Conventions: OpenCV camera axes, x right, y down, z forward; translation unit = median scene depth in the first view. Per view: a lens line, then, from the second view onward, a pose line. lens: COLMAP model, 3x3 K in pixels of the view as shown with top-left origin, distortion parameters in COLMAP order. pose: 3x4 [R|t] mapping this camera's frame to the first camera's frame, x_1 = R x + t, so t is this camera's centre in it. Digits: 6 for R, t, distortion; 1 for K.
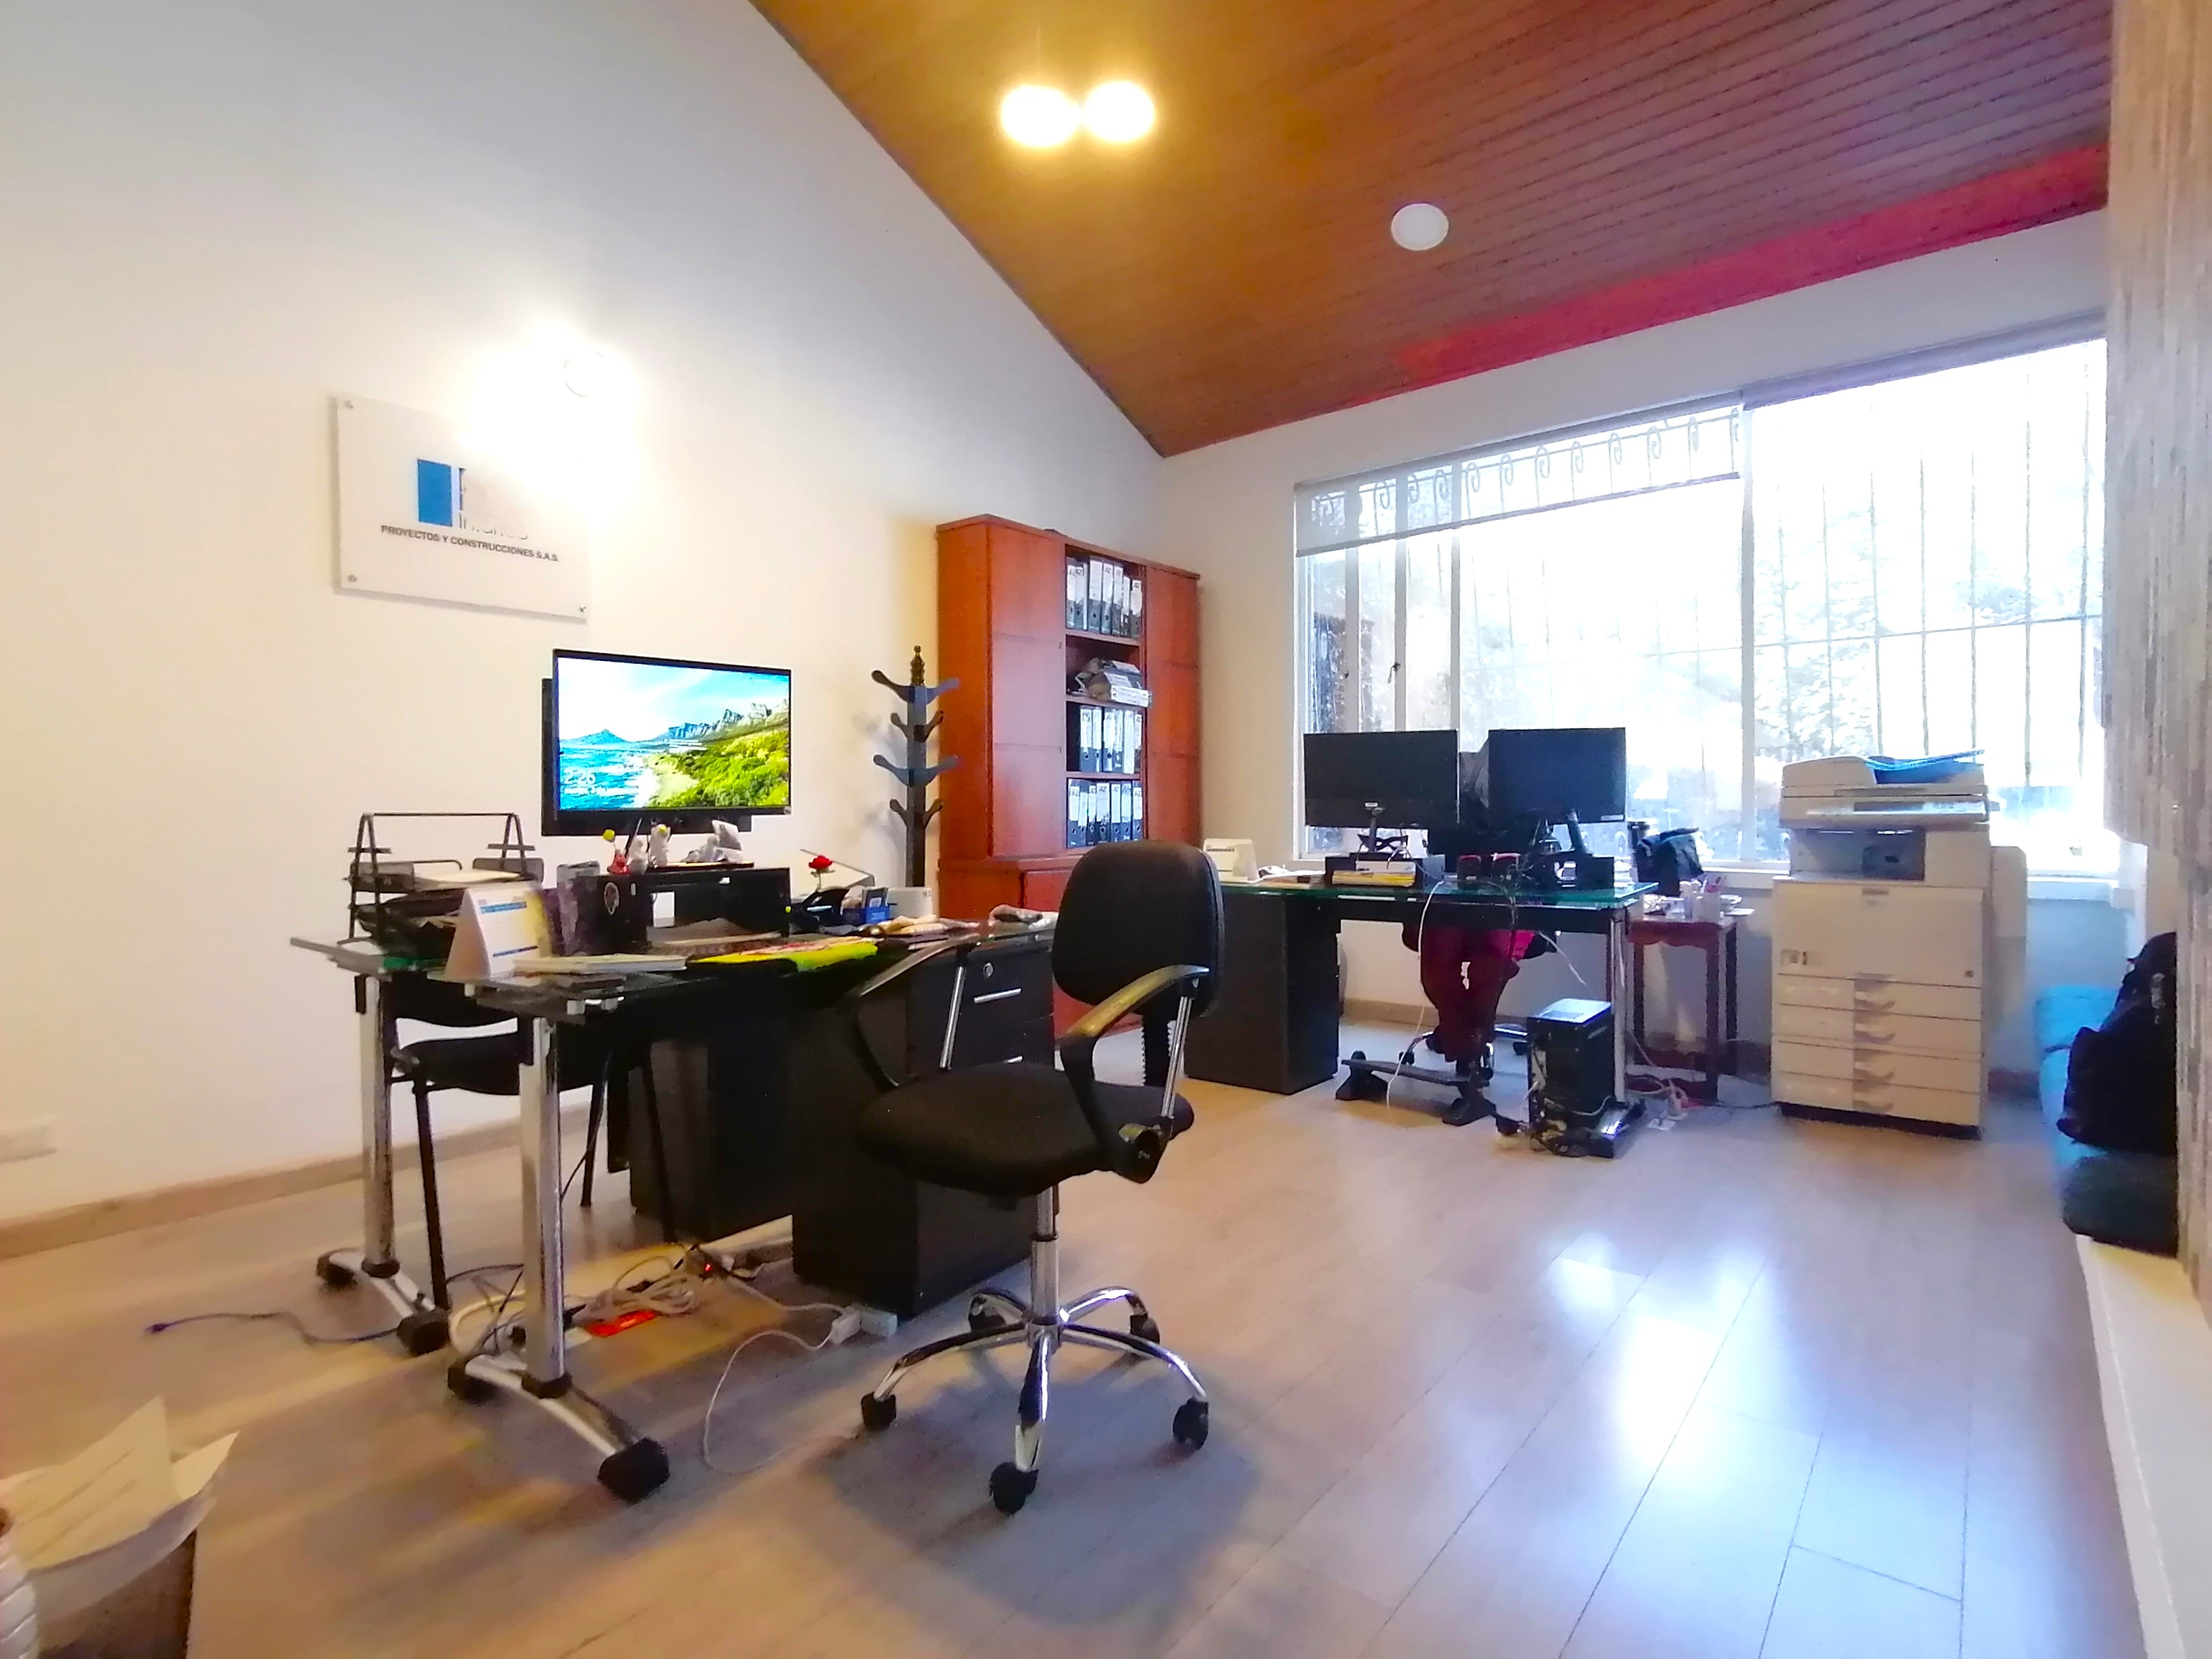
lens RADIAL K [[1101.9, 0, 1106.9], [0, 1101.9, 829.3], [0, 0, 1]] dist [-0.001577, -0.003045]
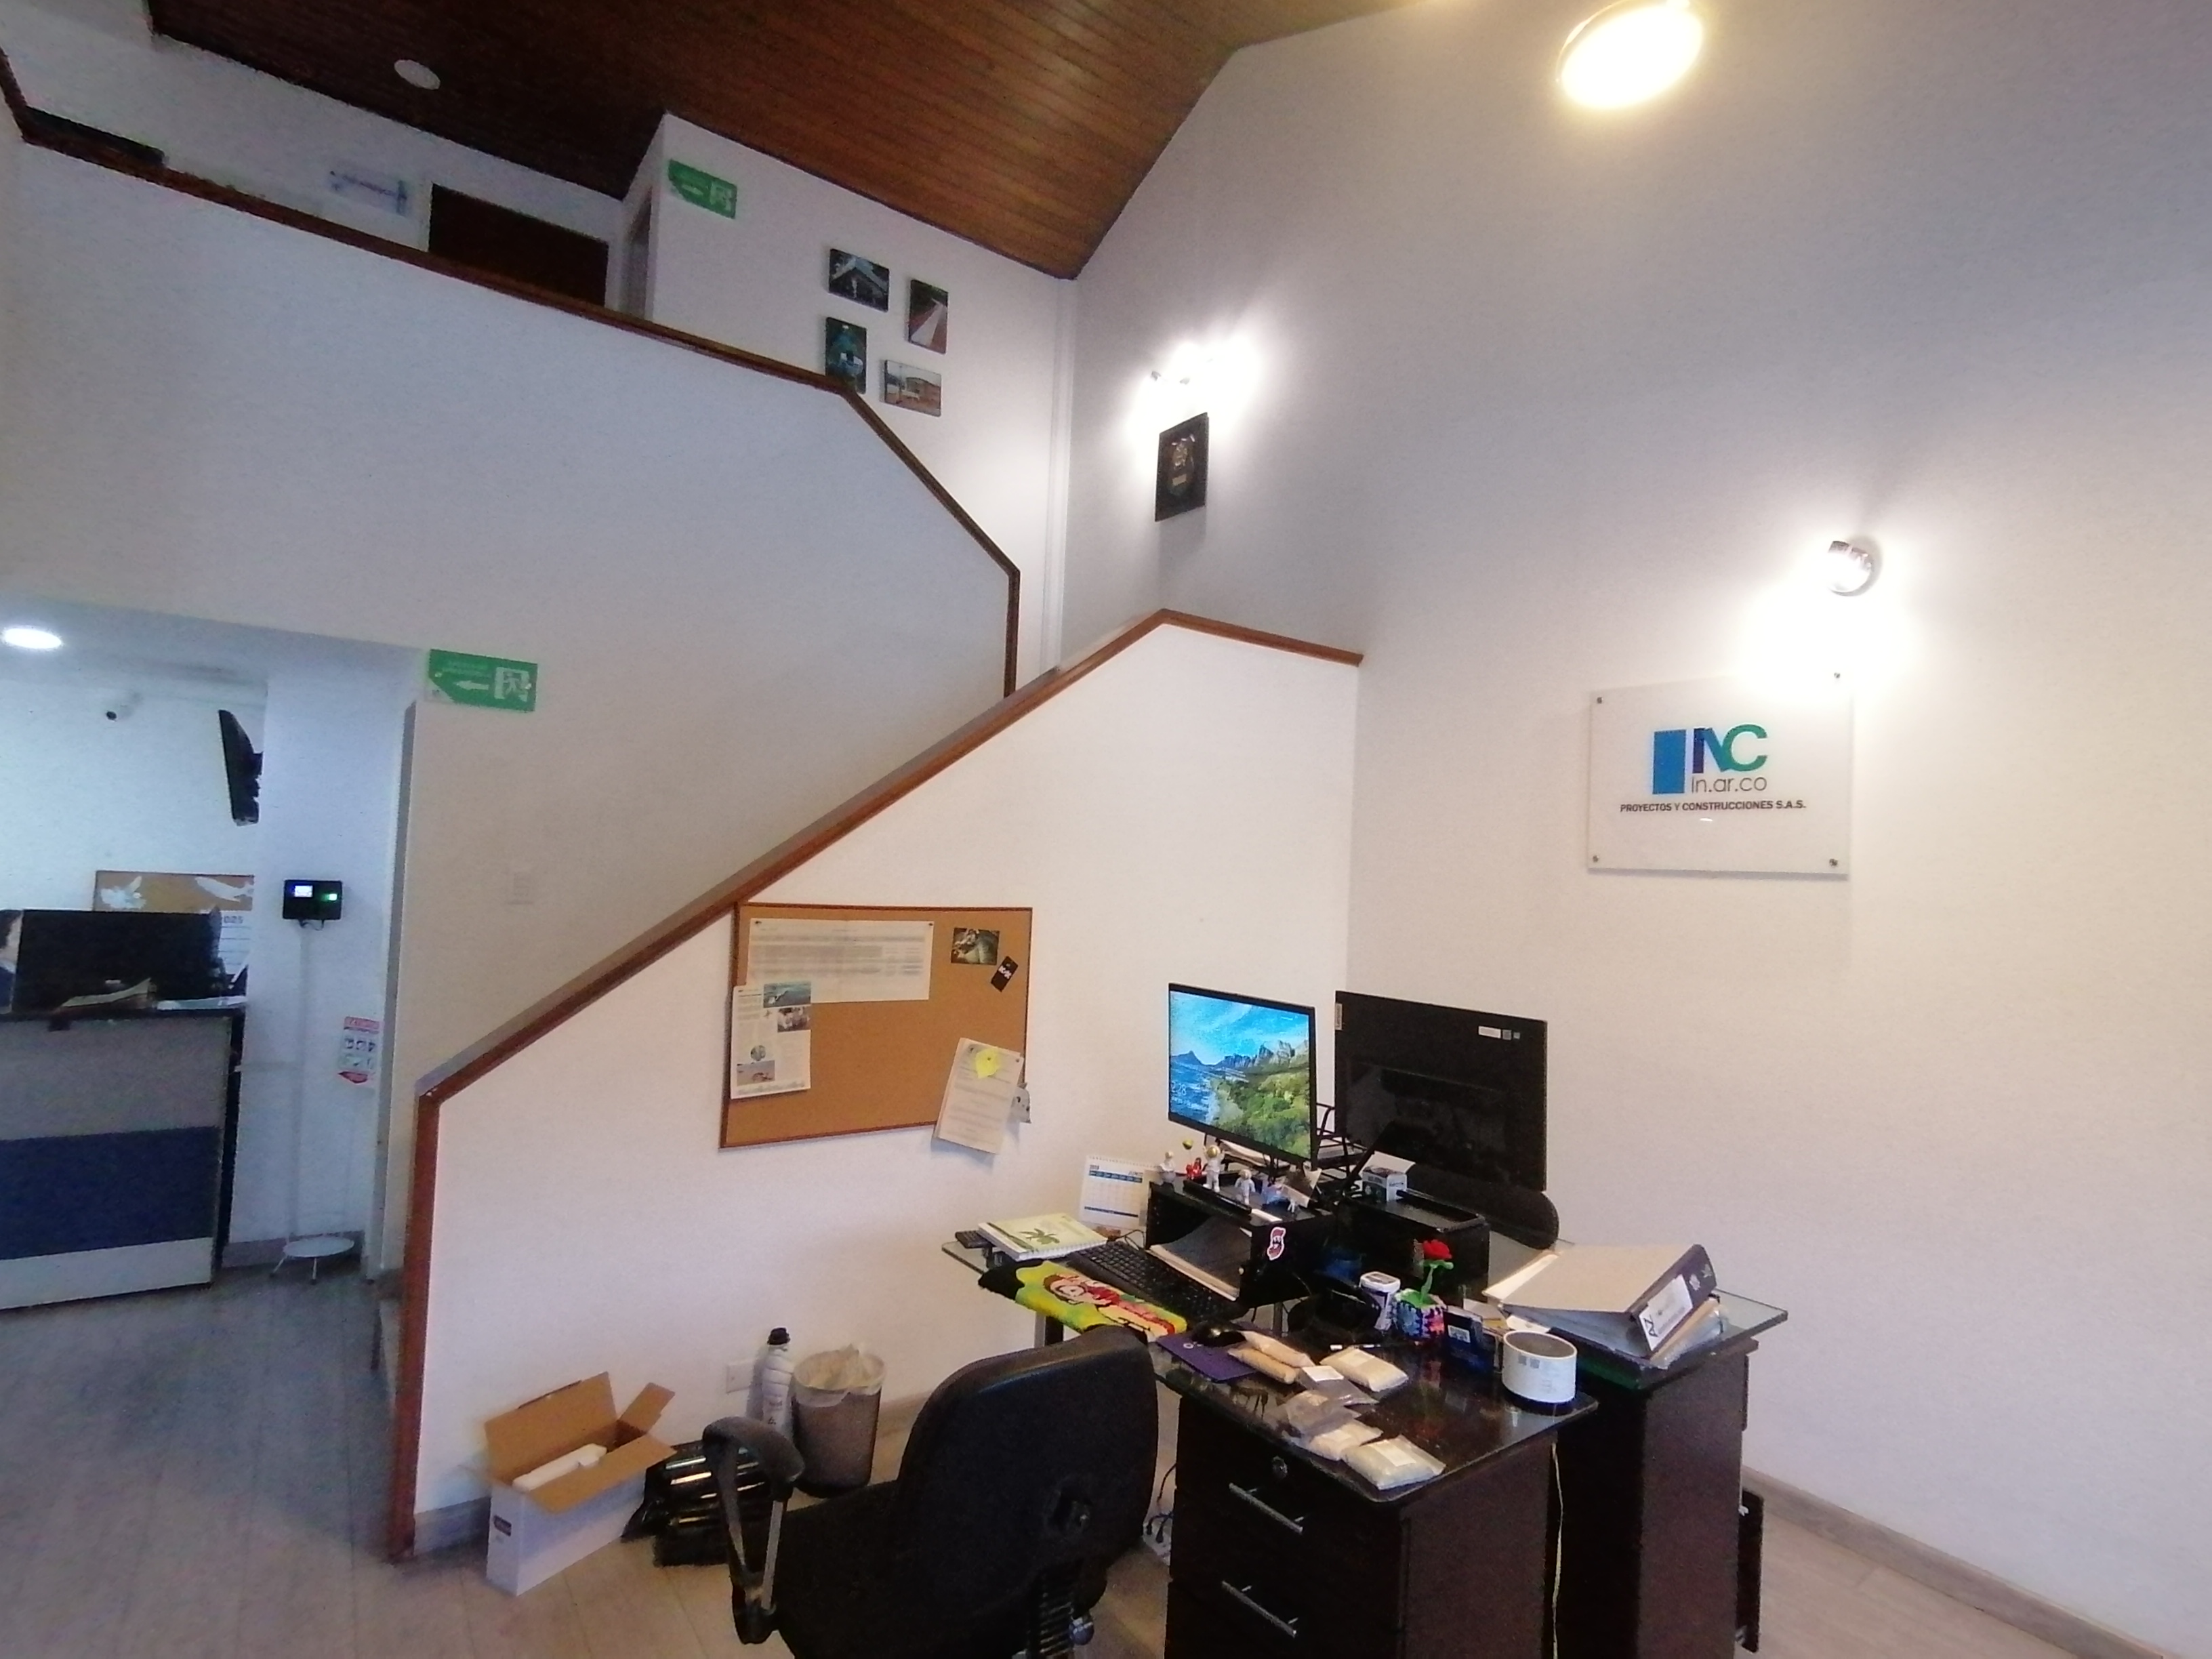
lens RADIAL K [[1101.9, 0, 1101.1], [0, 1101.9, 836.2], [0, 0, 1]] dist [-0.001577, -0.003045]
pose [[-0.260937, -0.041241, -0.964475, 0.655766], [-0.063190, 0.997674, -0.025565, -0.260712], [0.963286, 0.054275, -0.262936, 1.103771]]
